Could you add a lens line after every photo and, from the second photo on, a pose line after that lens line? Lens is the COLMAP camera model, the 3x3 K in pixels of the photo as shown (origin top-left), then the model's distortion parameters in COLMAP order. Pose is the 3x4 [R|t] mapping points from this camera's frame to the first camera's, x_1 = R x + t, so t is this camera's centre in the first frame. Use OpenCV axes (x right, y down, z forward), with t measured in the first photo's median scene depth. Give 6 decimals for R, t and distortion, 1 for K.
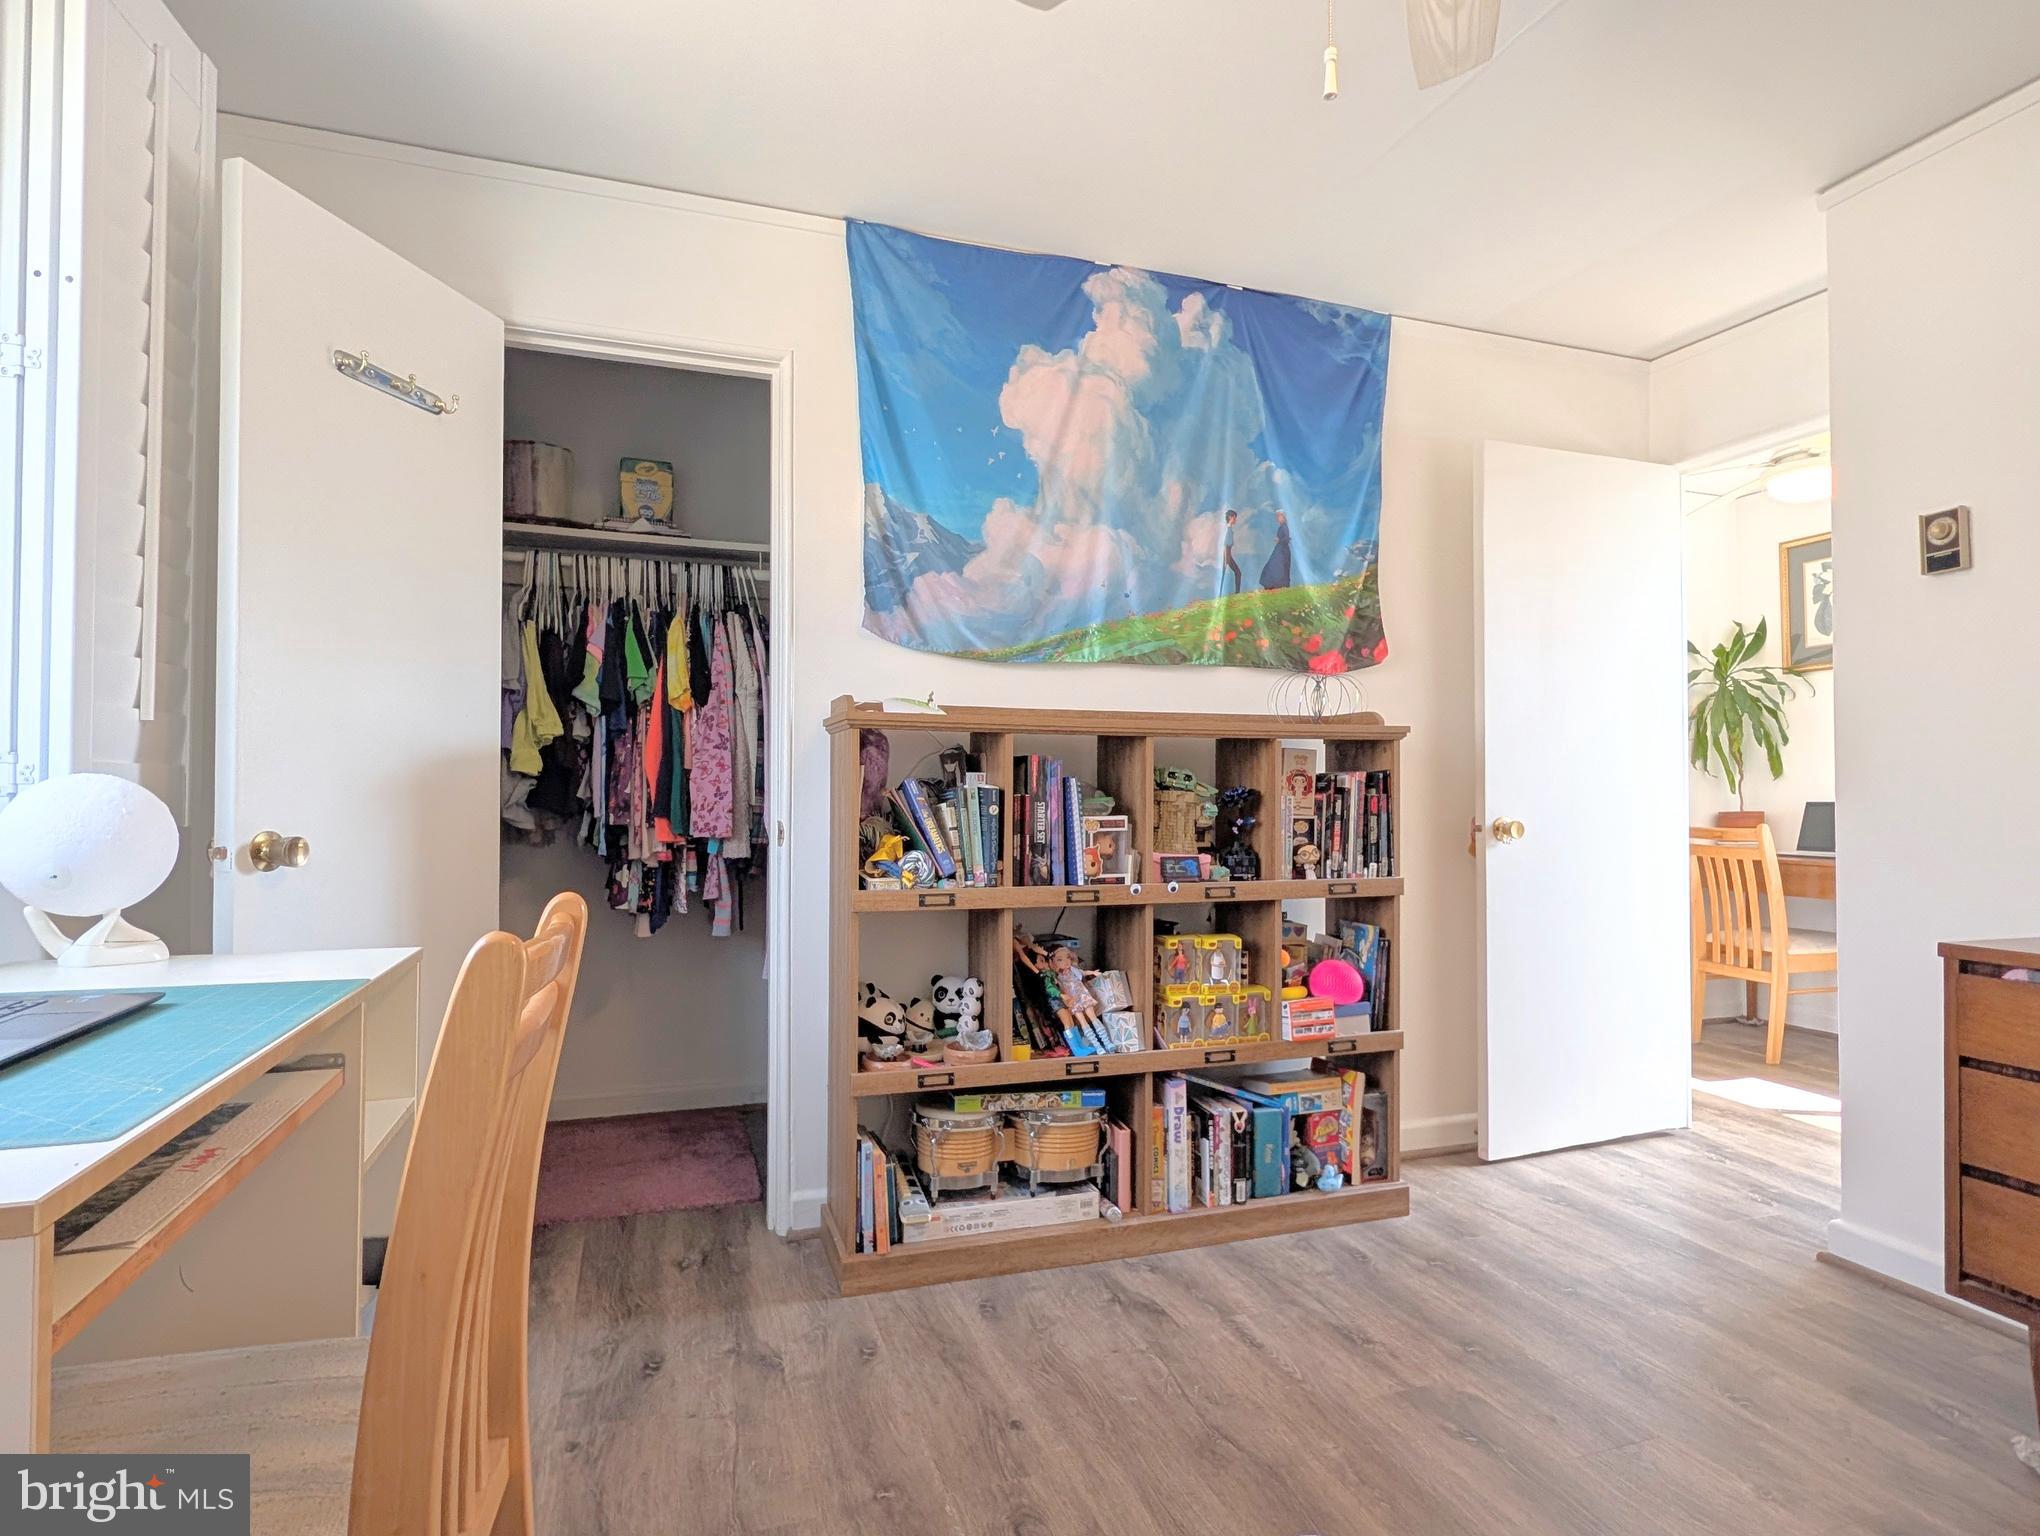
lens RADIAL K [[1133.3, 0, 1020.0], [0, 1133.3, 768.0], [0, 0, 1]] dist [-0.000047, 0.000071]
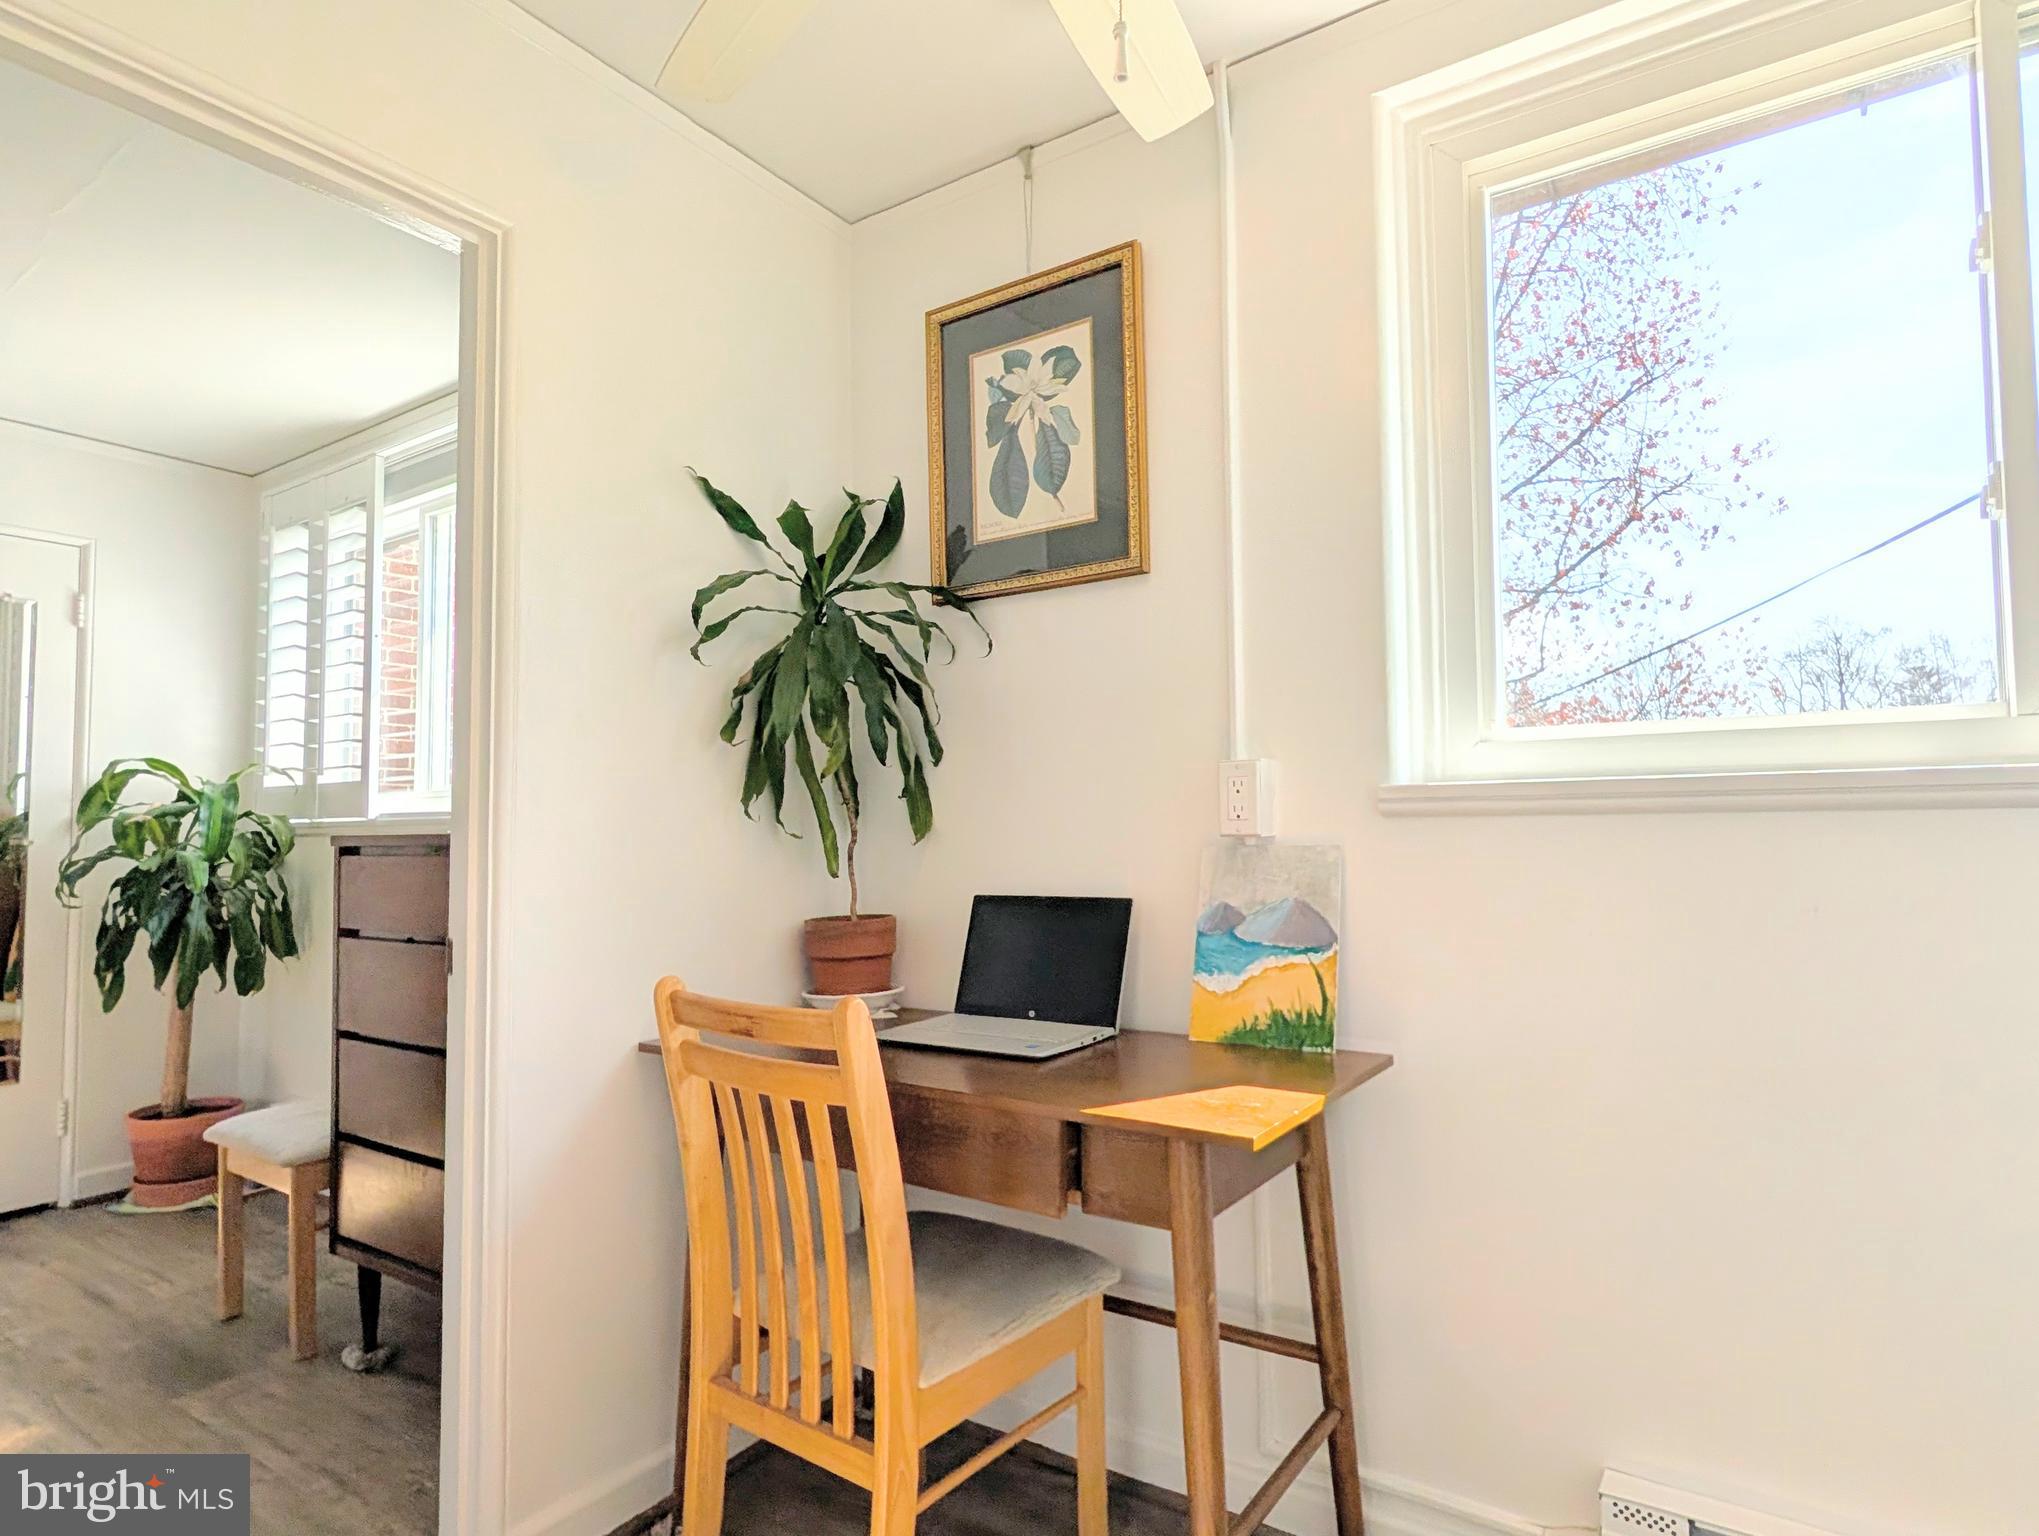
lens RADIAL K [[1132.8, 0, 1019.5], [0, 1132.8, 768.0], [0, 0, 1]] dist [-0.000047, 0.000071]
pose [[0.807293, 0.021383, 0.589763, 0.439973], [-0.002081, 0.999440, -0.033389, -0.003513], [-0.590147, 0.025727, 0.806886, 0.622323]]
